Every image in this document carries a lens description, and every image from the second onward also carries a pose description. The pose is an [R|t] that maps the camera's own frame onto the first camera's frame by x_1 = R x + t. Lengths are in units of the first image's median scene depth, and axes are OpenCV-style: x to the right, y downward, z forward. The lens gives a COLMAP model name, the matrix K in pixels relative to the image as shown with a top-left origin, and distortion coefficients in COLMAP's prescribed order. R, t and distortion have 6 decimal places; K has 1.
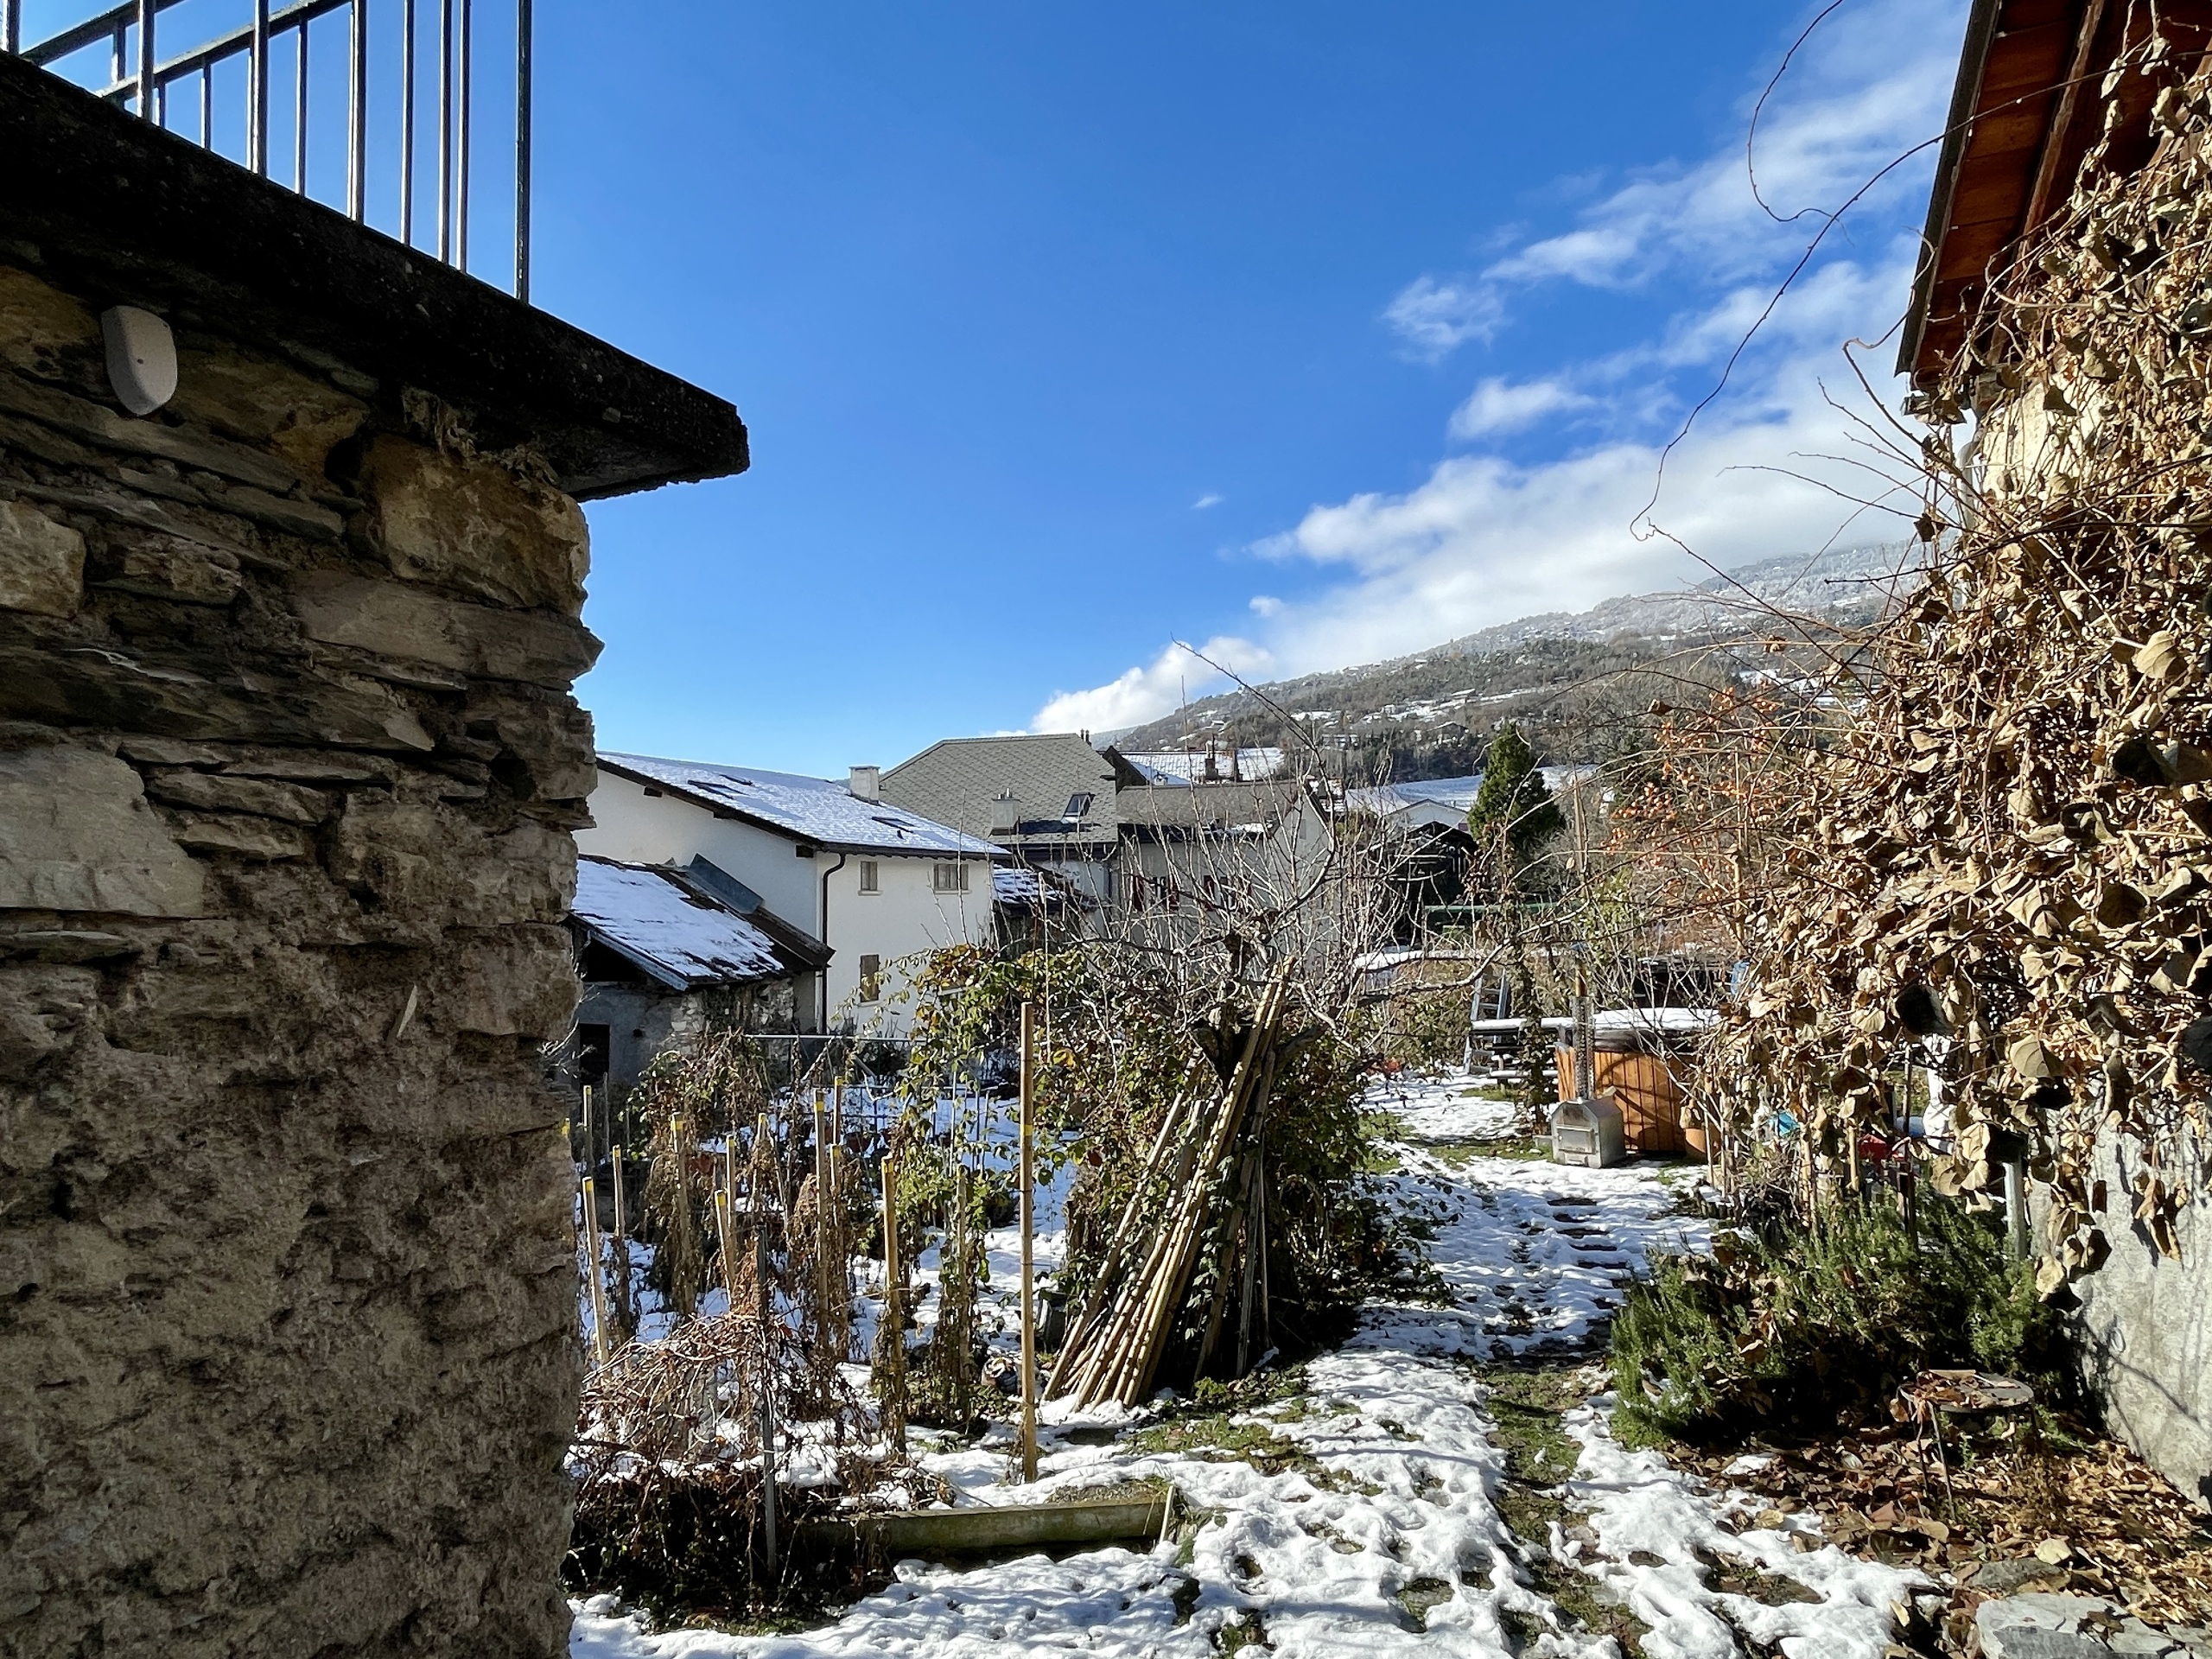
lens RADIAL K [[1301.0, 0, 1106.0], [0, 1301.0, 829.5], [0, 0, 1]] dist [-0.002602, -0.003579]
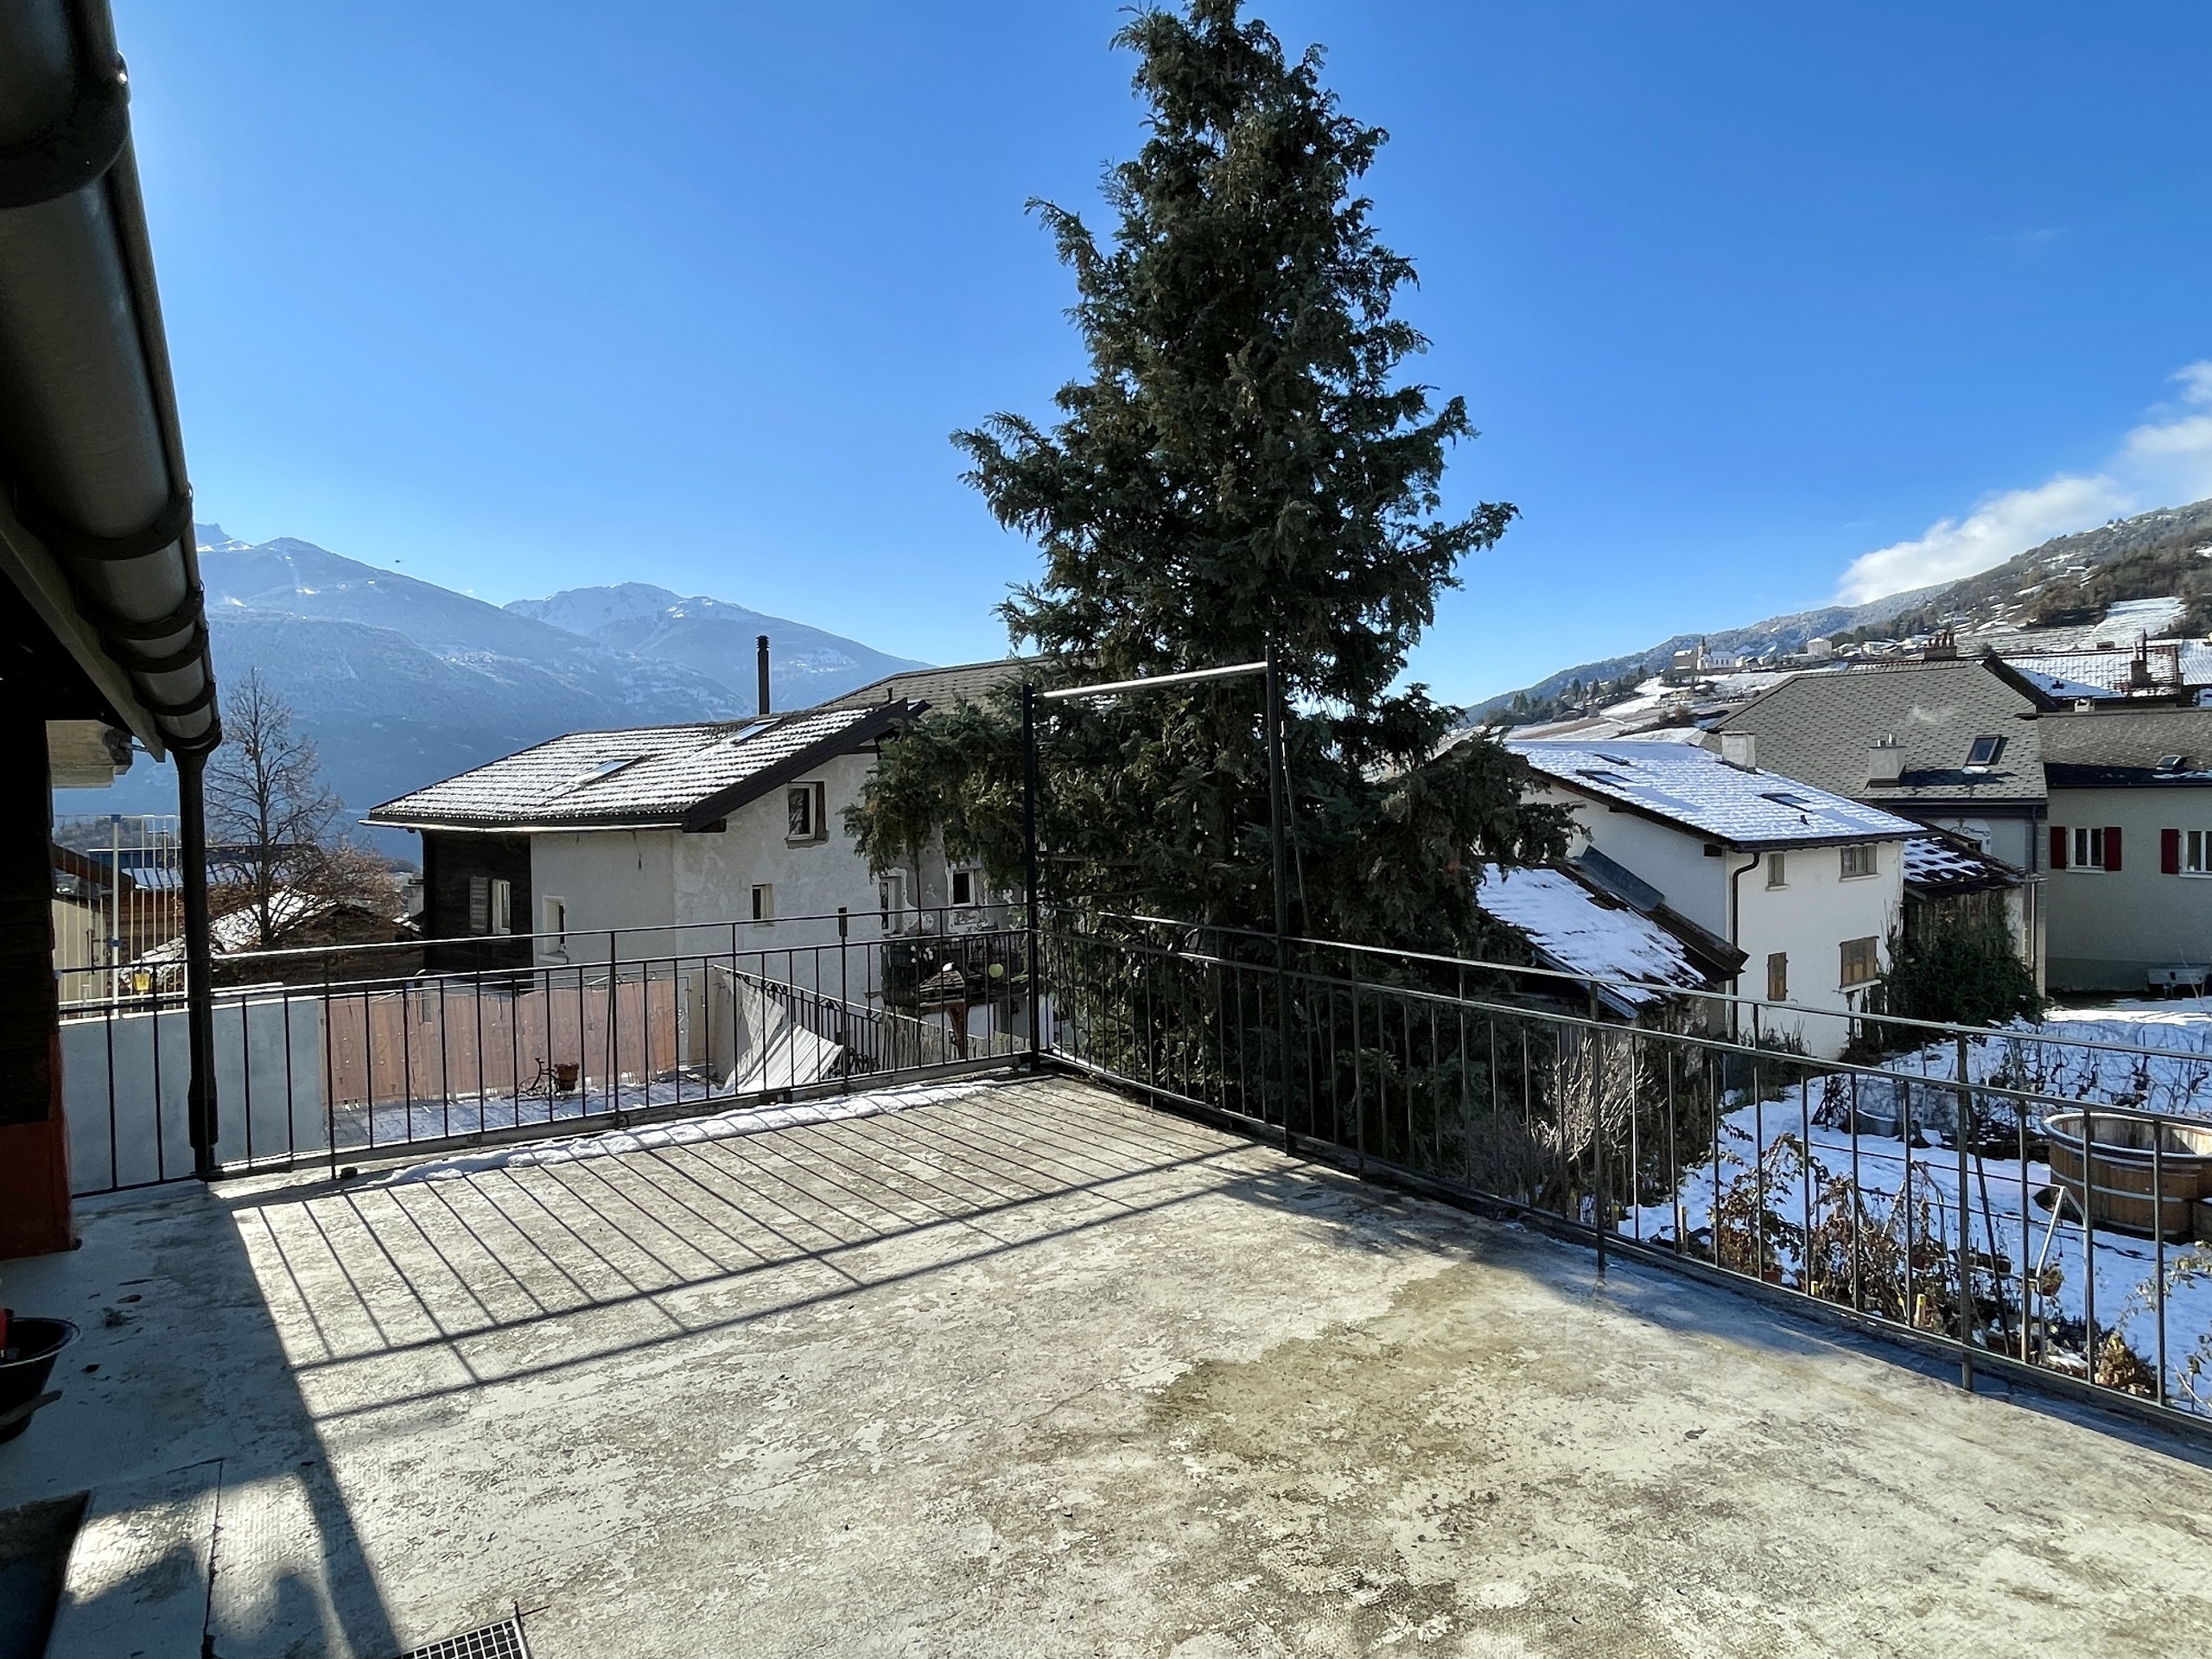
lens RADIAL K [[1284.4, 0, 1106.0], [0, 1284.4, 829.5], [0, 0, 1]] dist [-0.003413, -0.002183]
pose [[0.851122, 0.014779, -0.524760, -0.395750], [0.033065, 0.996110, 0.081682, -0.312541], [0.523925, -0.086873, 0.847322, -0.144079]]
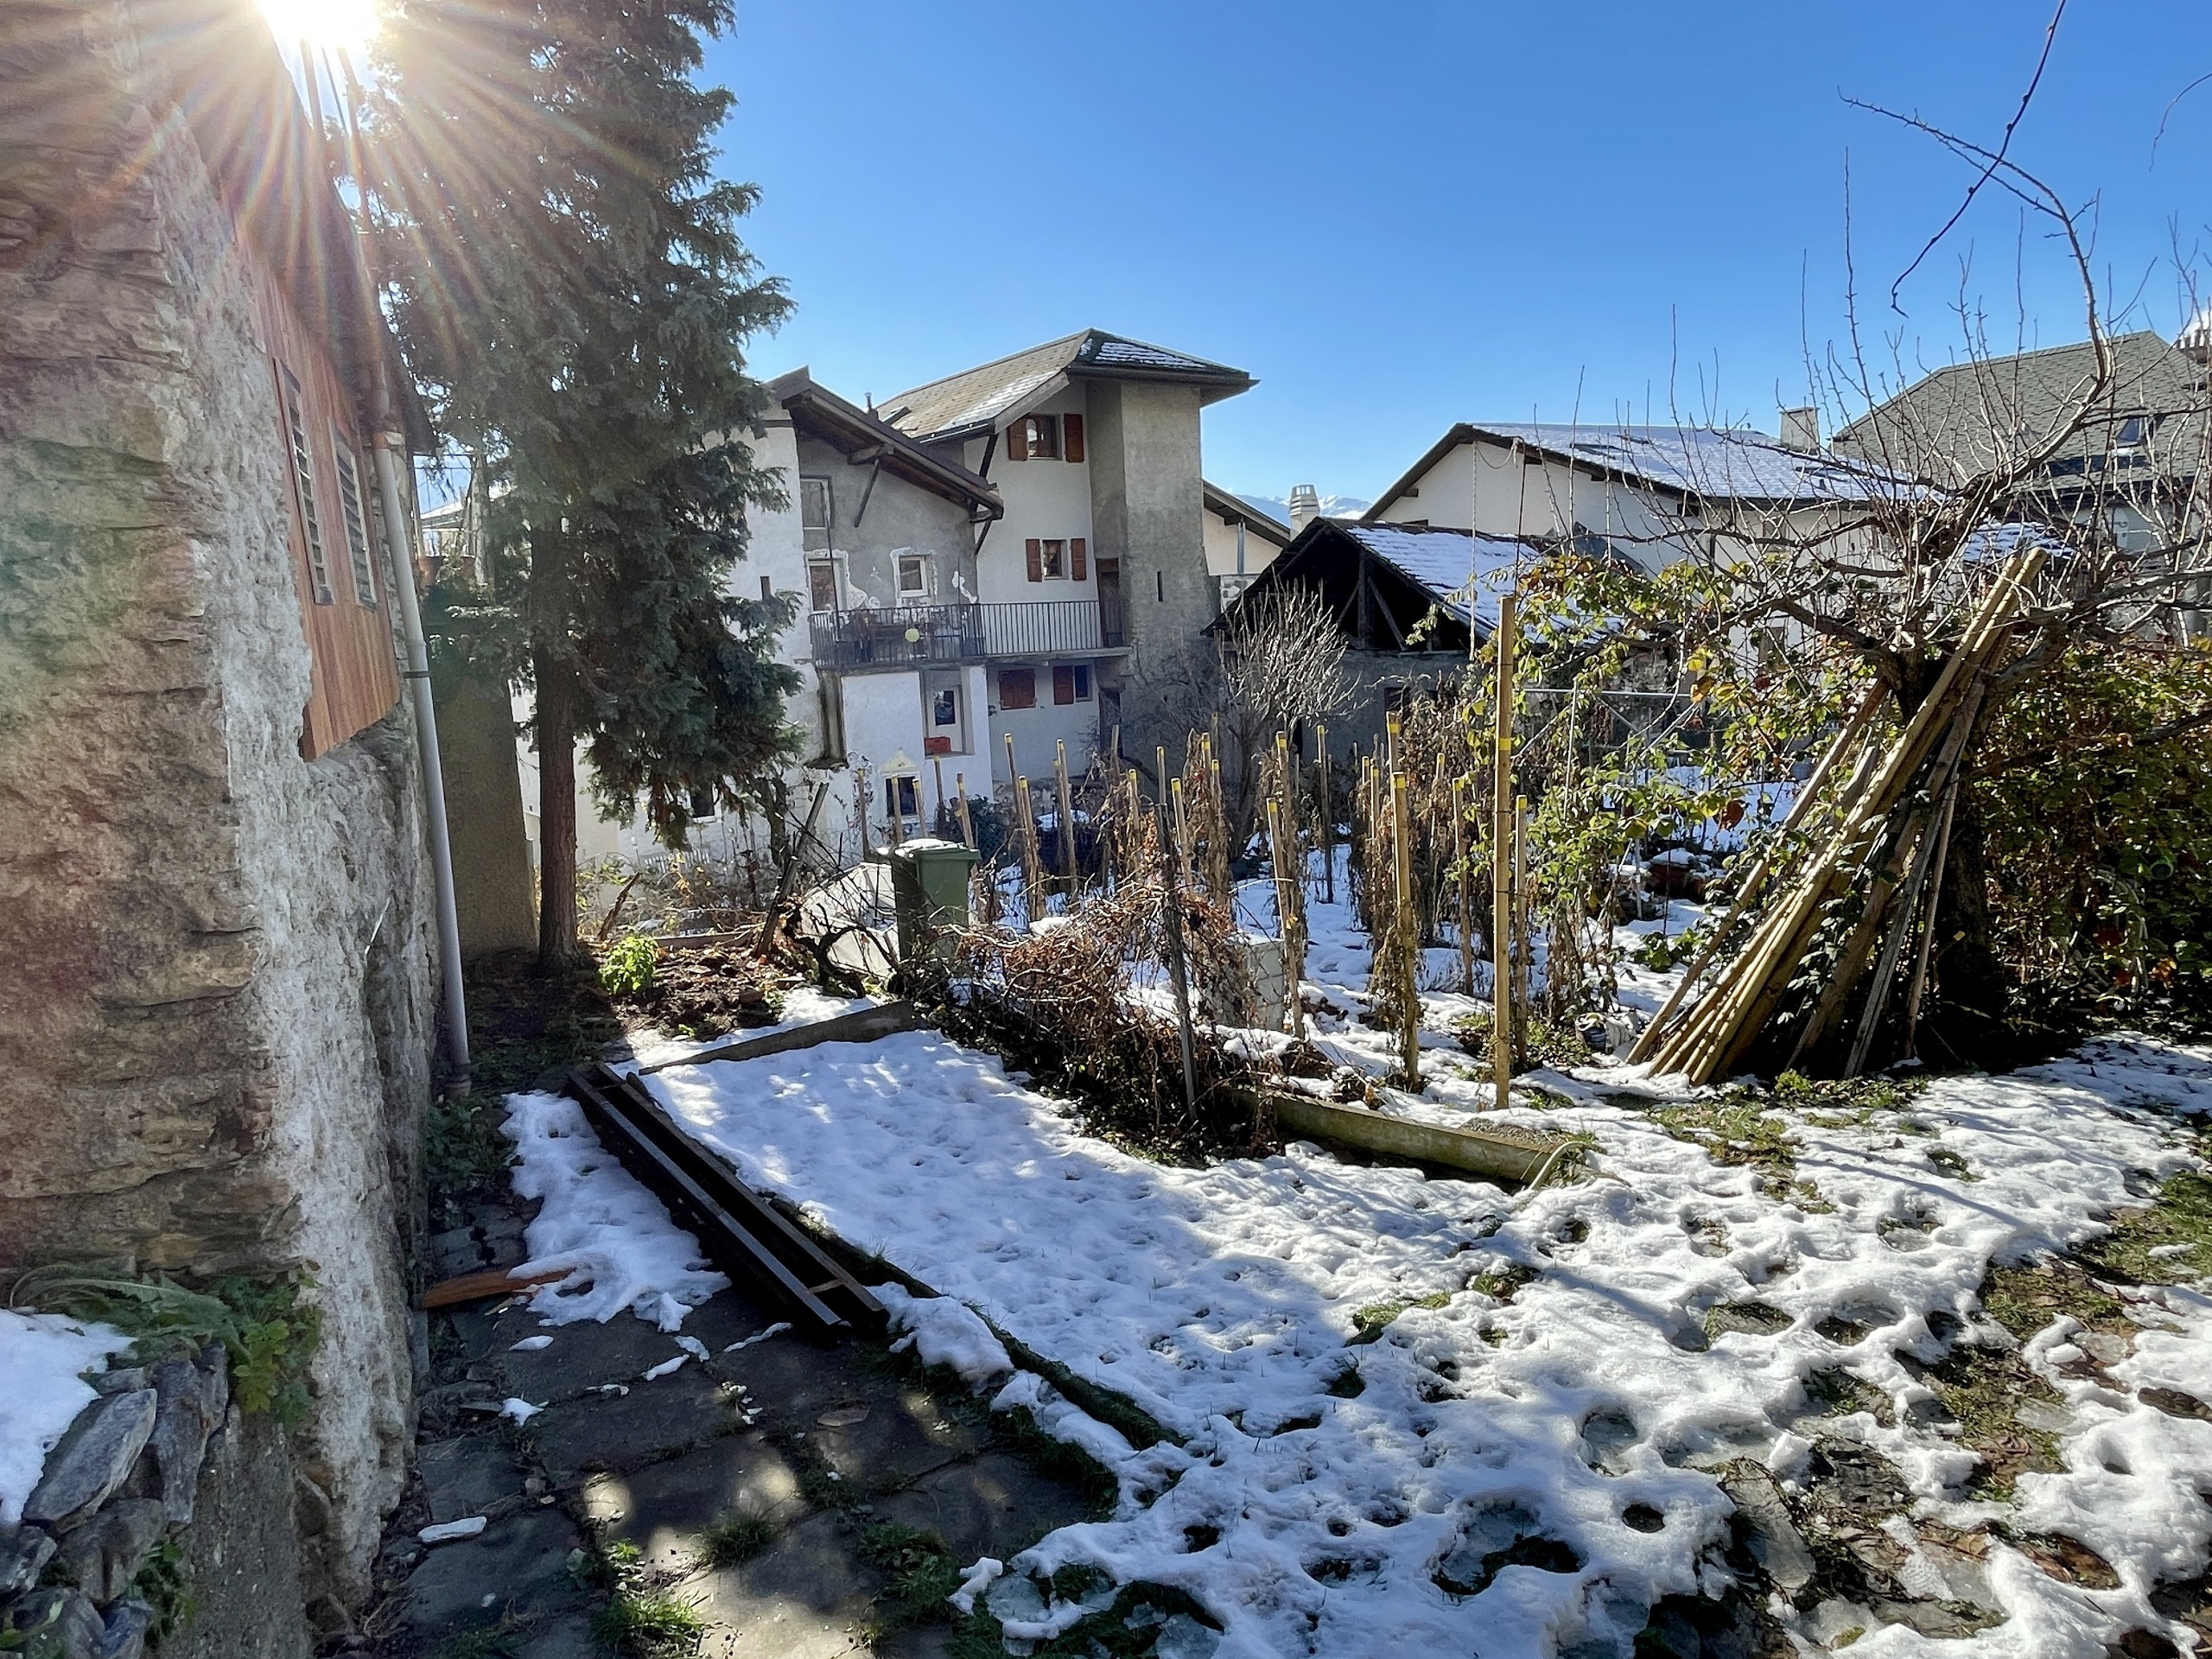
lens RADIAL K [[1284.4, 0, 1106.0], [0, 1284.4, 829.5], [0, 0, 1]] dist [-0.003413, -0.002183]
pose [[0.741616, 0.087471, -0.665097, 0.274736], [0.068487, 0.976409, 0.204780, 0.080504], [0.667319, -0.197419, 0.718130, 0.166886]]
